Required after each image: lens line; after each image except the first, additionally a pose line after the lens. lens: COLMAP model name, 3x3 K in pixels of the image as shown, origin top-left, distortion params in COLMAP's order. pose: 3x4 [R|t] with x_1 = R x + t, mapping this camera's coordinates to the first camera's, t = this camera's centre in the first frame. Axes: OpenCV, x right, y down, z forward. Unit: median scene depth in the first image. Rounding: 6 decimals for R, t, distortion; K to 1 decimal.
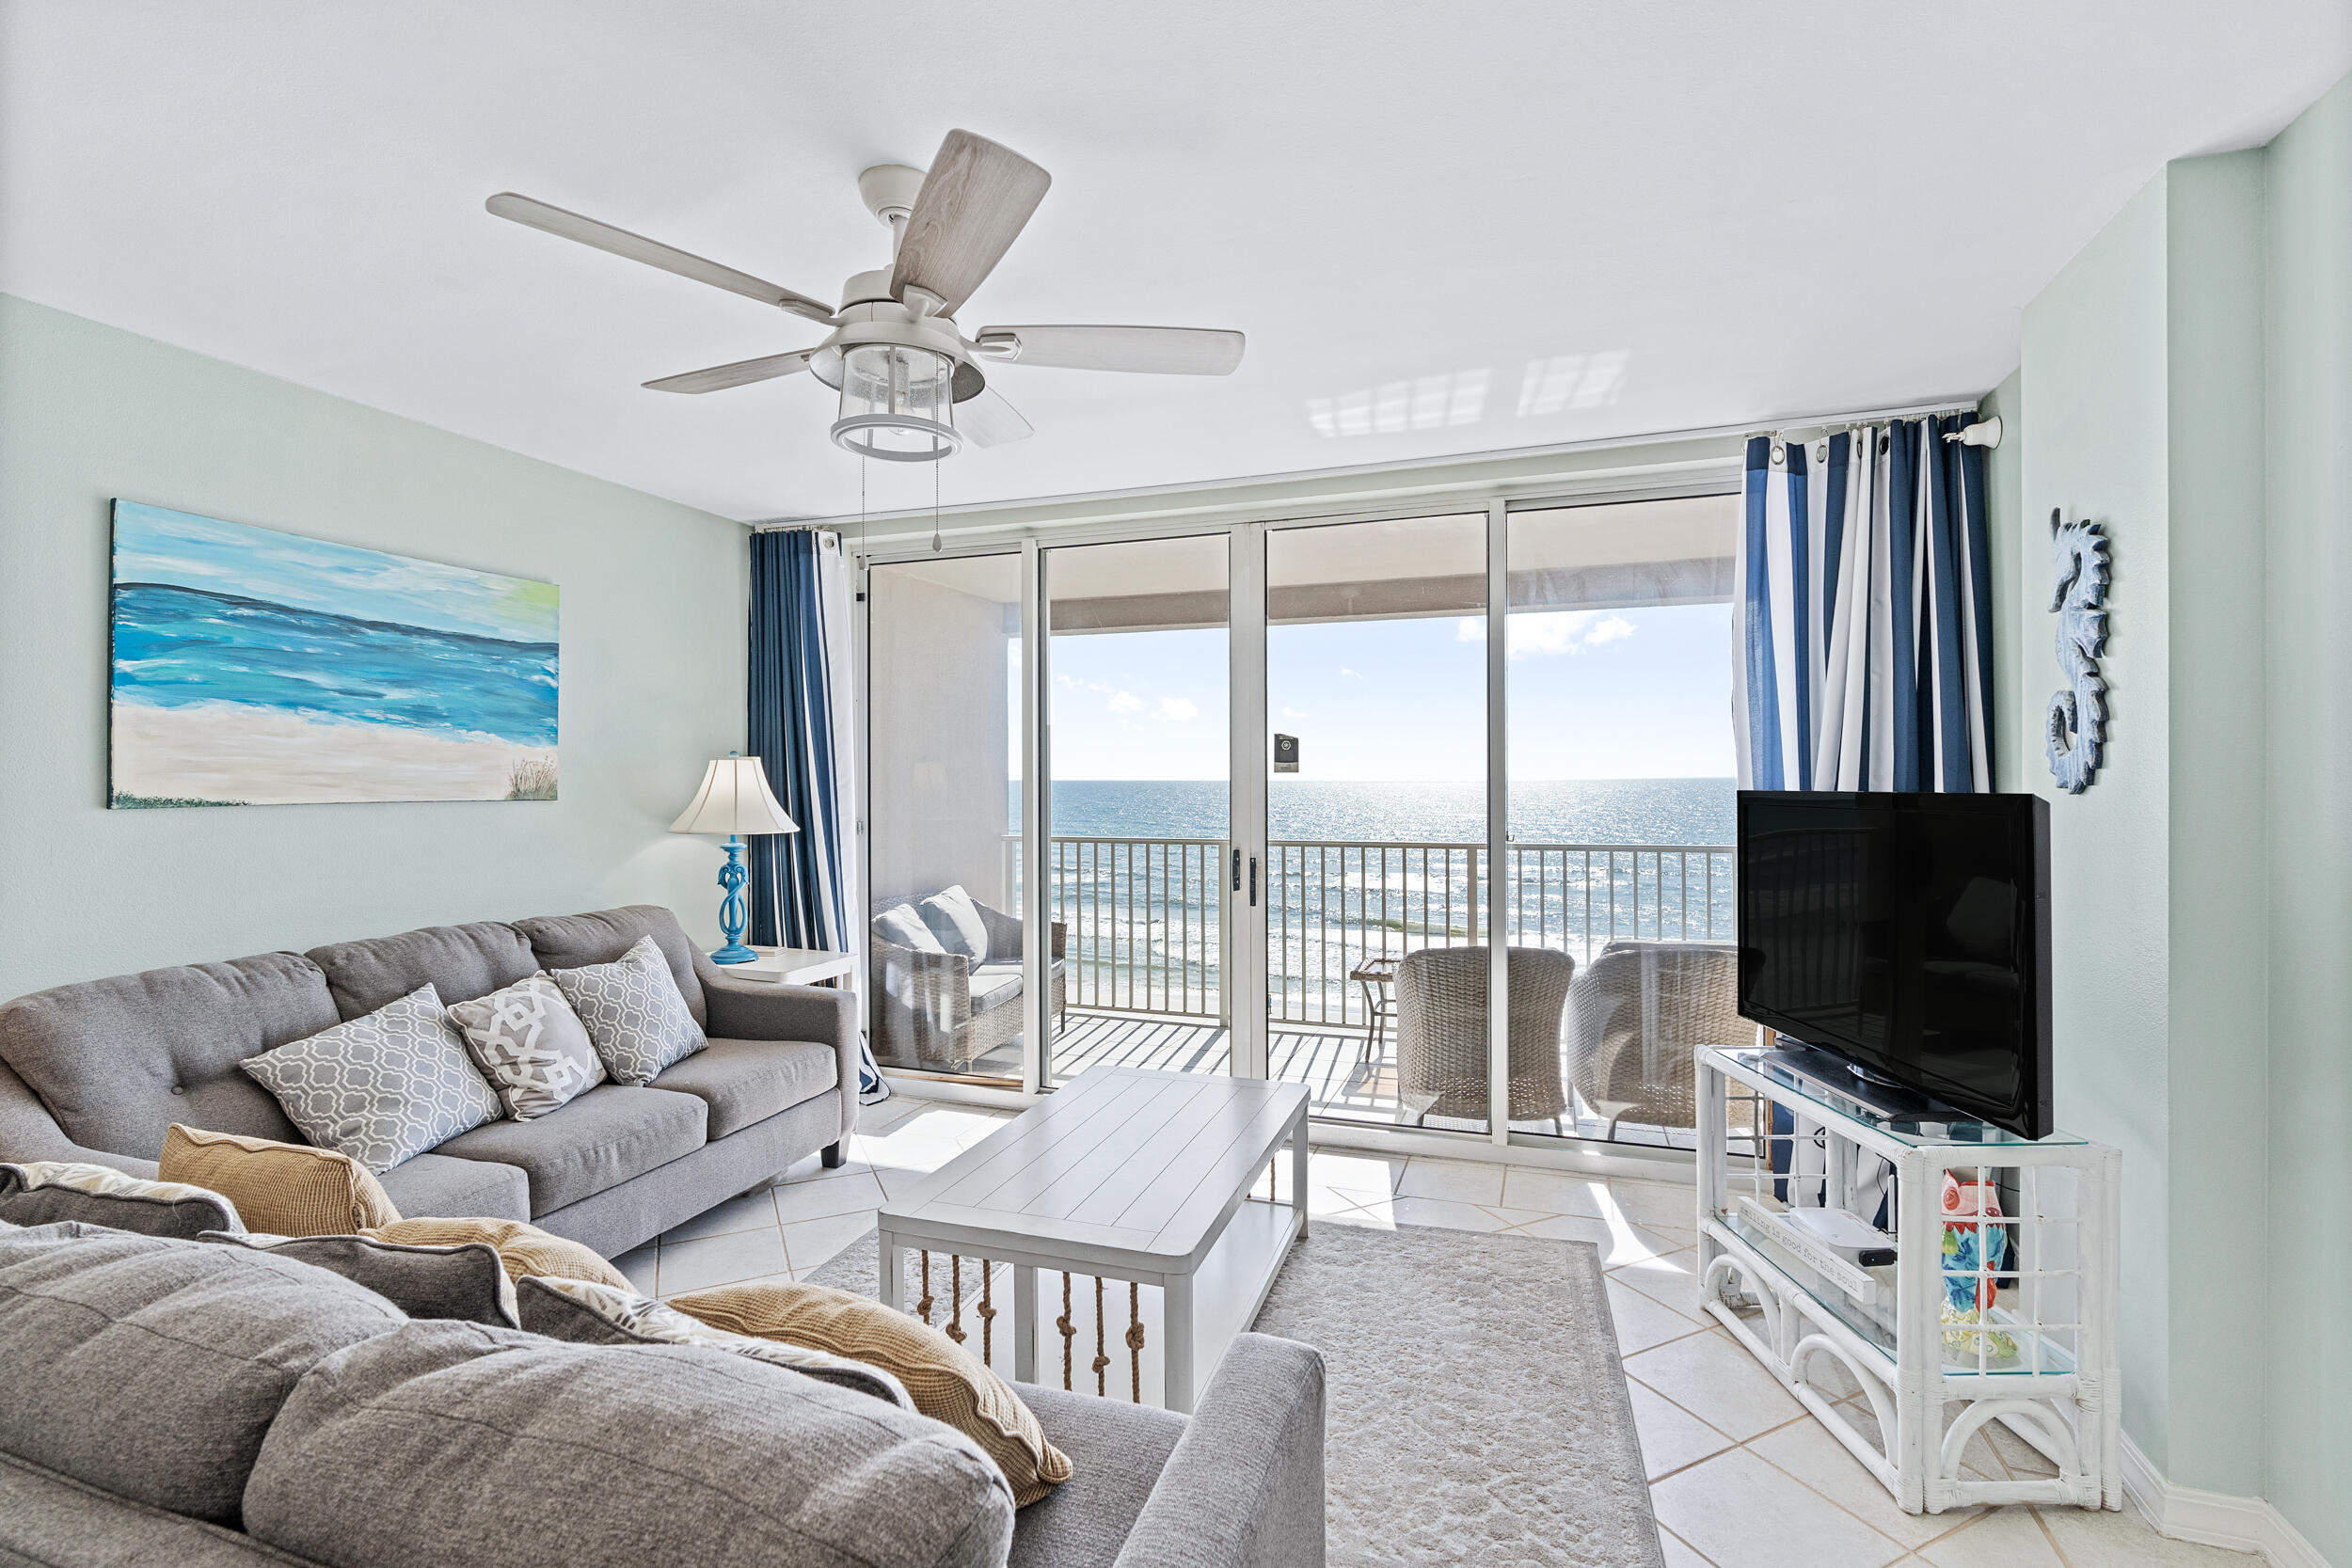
lens RADIAL K [[1060.4, 0, 1182.0], [0, 1060.4, 776.1], [0, 0, 1]] dist [-0.006017, 0.001025]
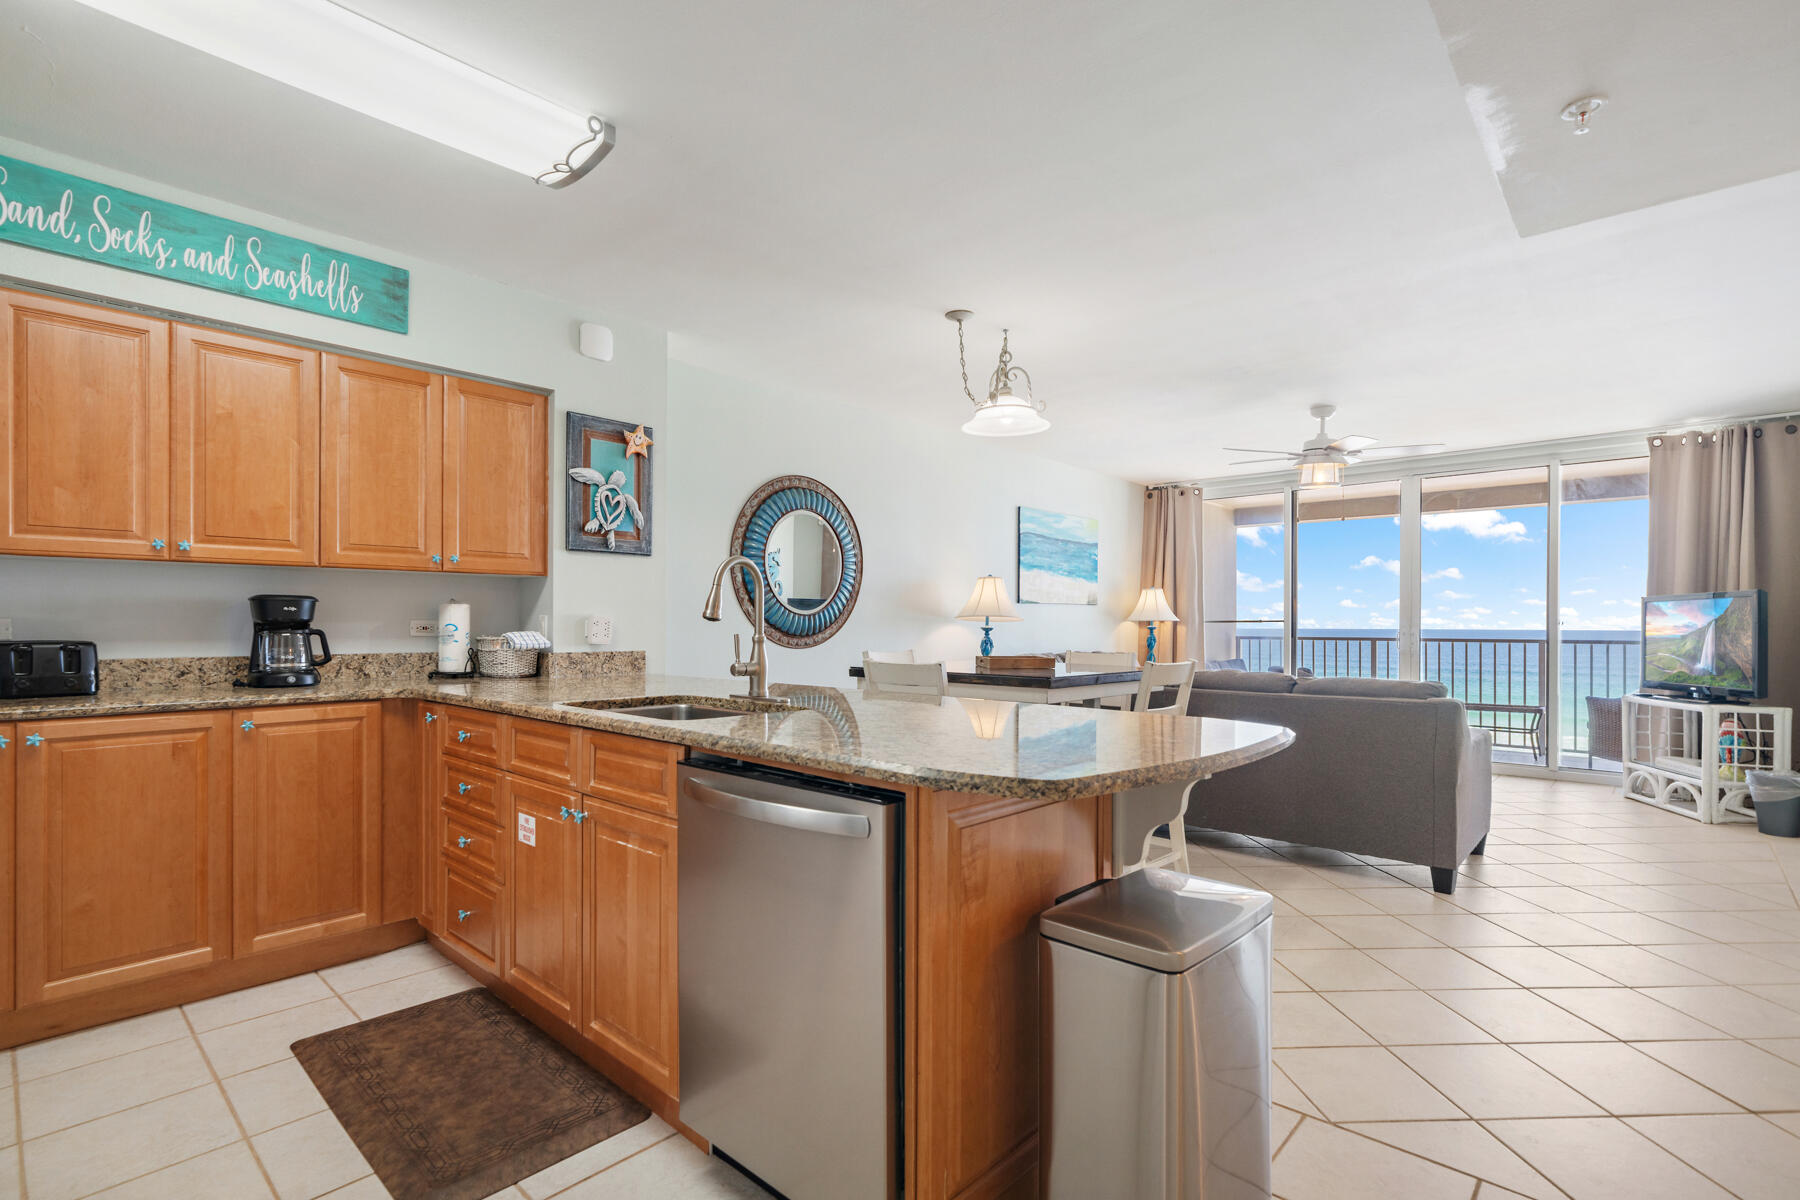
lens RADIAL K [[849.3, 0, 899.0], [0, 849.3, 632.7], [0, 0, 1]] dist [-0.000341, -0.000592]
pose [[0.921456, 0.009738, -0.388361, -0.236374], [-0.003431, 0.999851, 0.016930, 0.054115], [0.388468, -0.014267, 0.921352, -1.053632]]
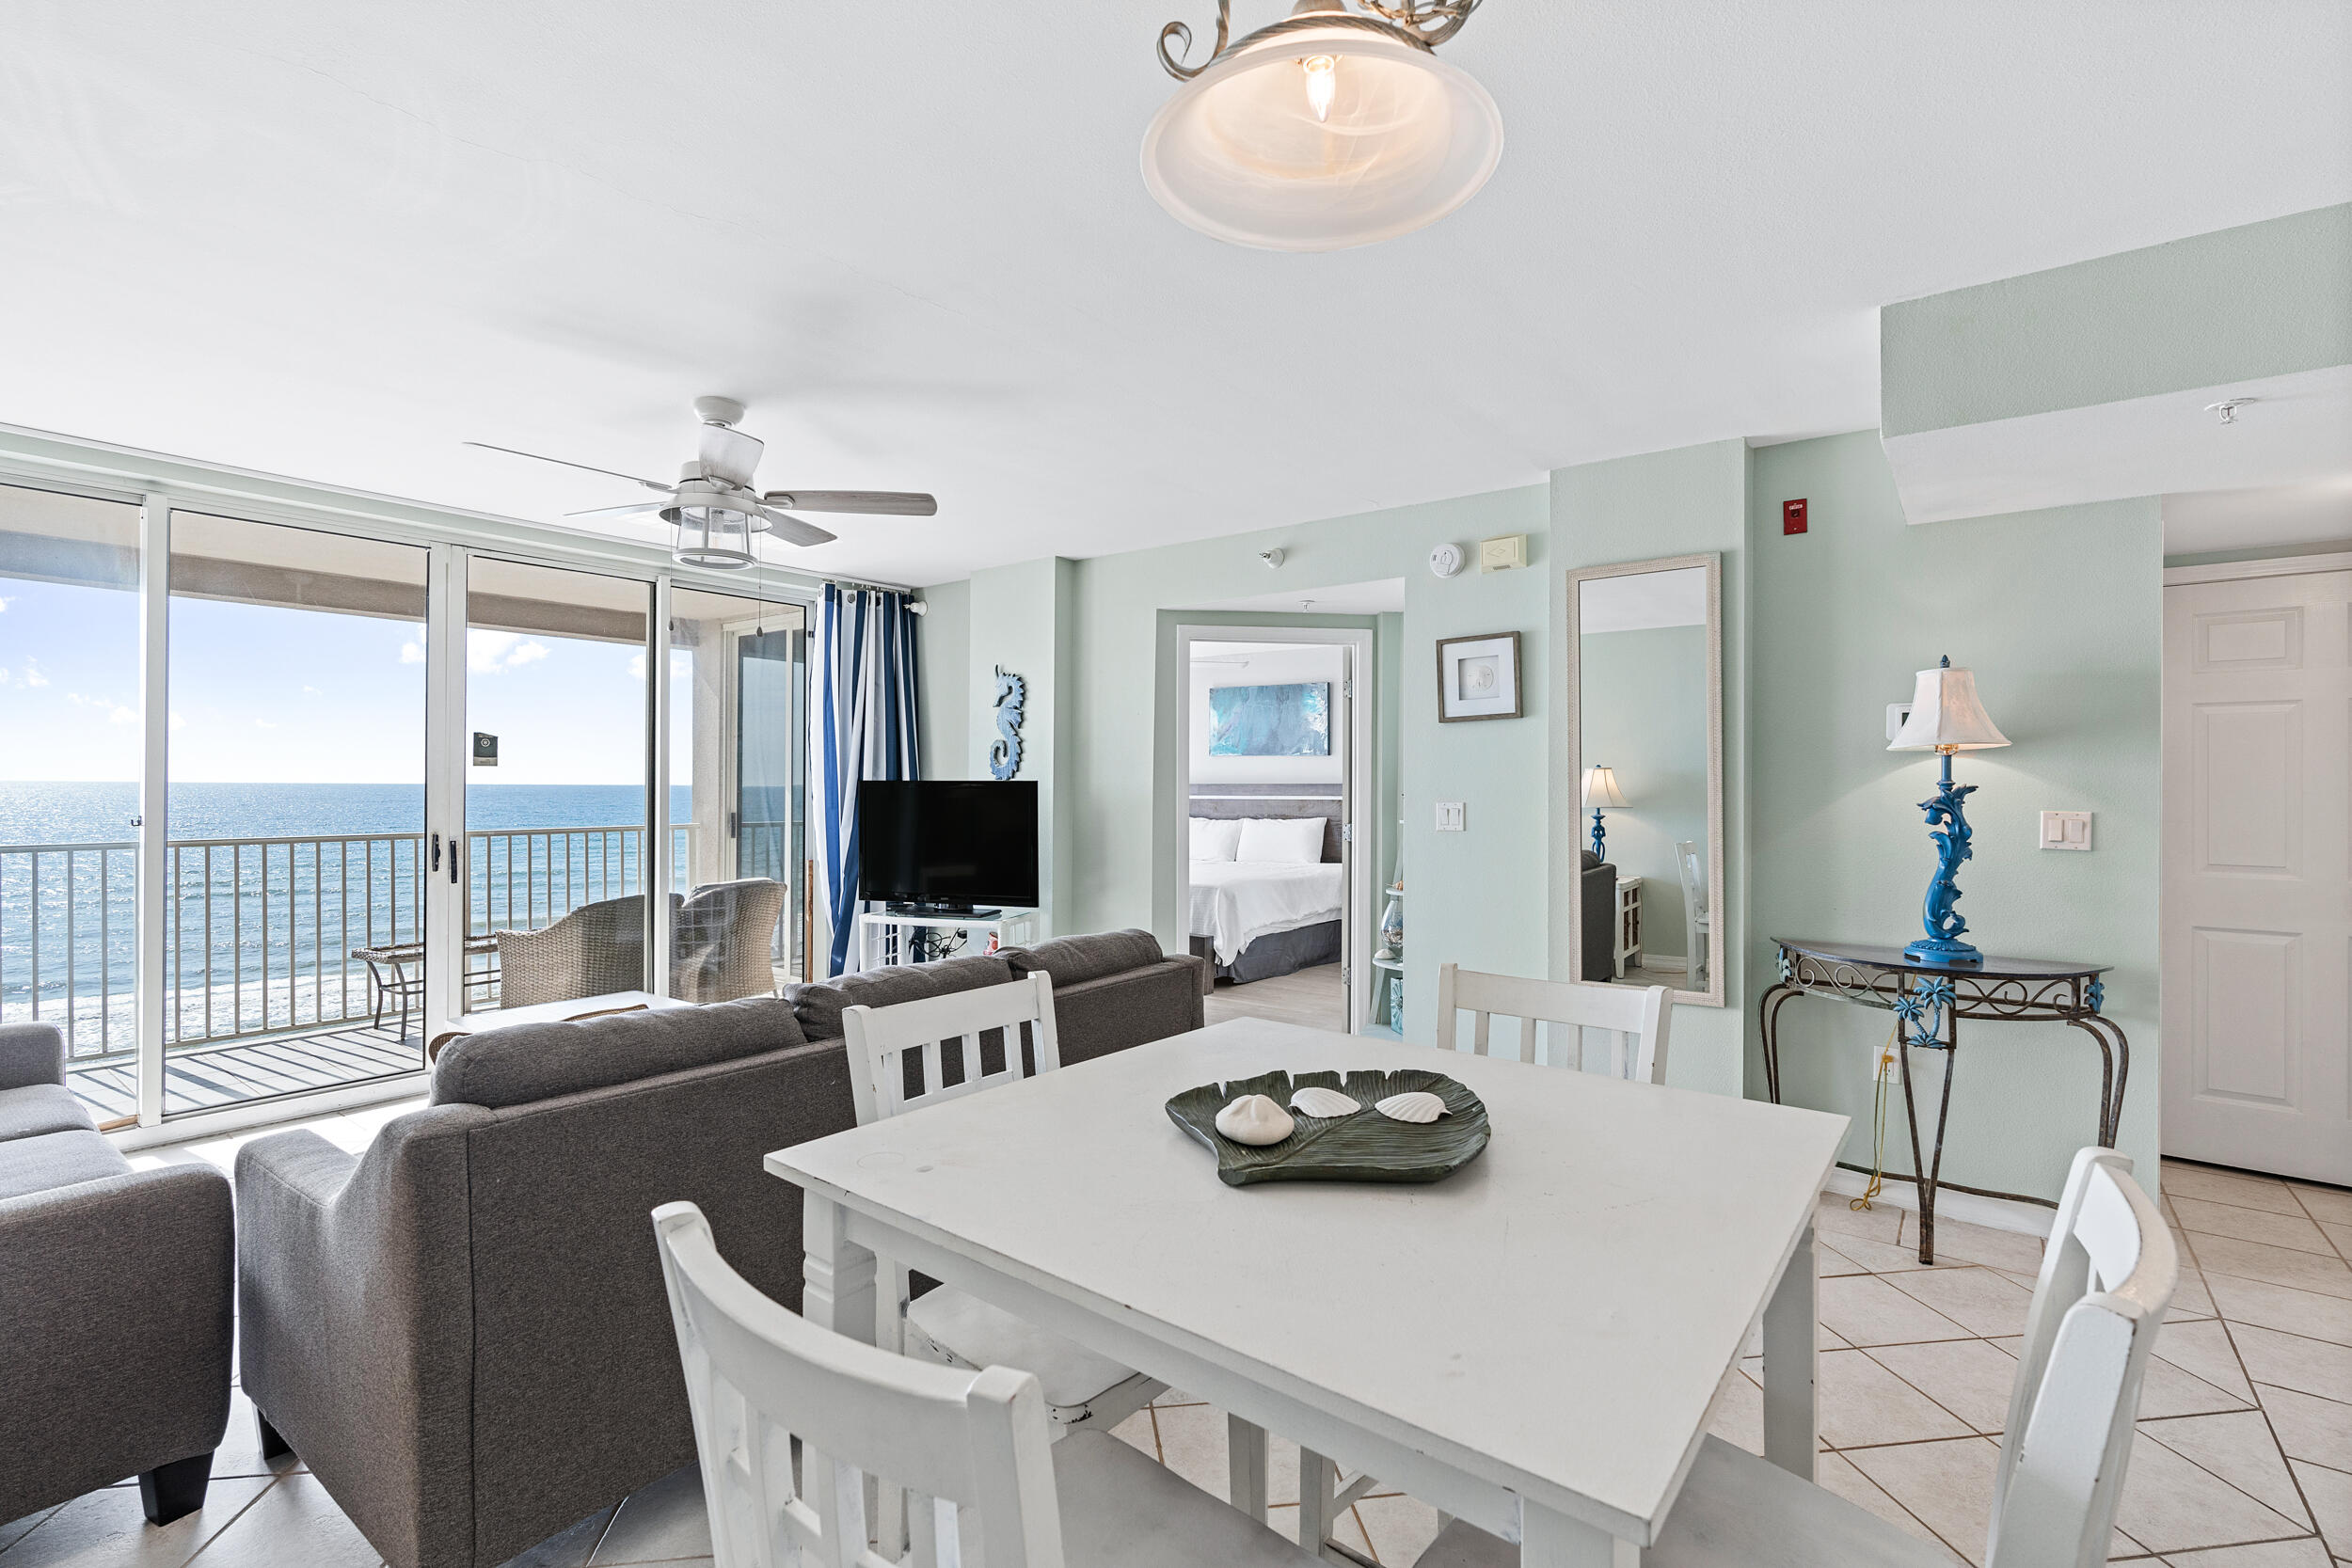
lens RADIAL K [[1057.6, 0, 1176.0], [0, 1057.6, 784.0], [0, 0, 1]] dist [-0.002439, 0.000363]
pose [[0.308751, 0.002392, 0.951140, -0.843778], [-0.008275, 0.999966, 0.000172, 0.011034], [-0.951107, -0.007923, 0.308760, -0.090906]]
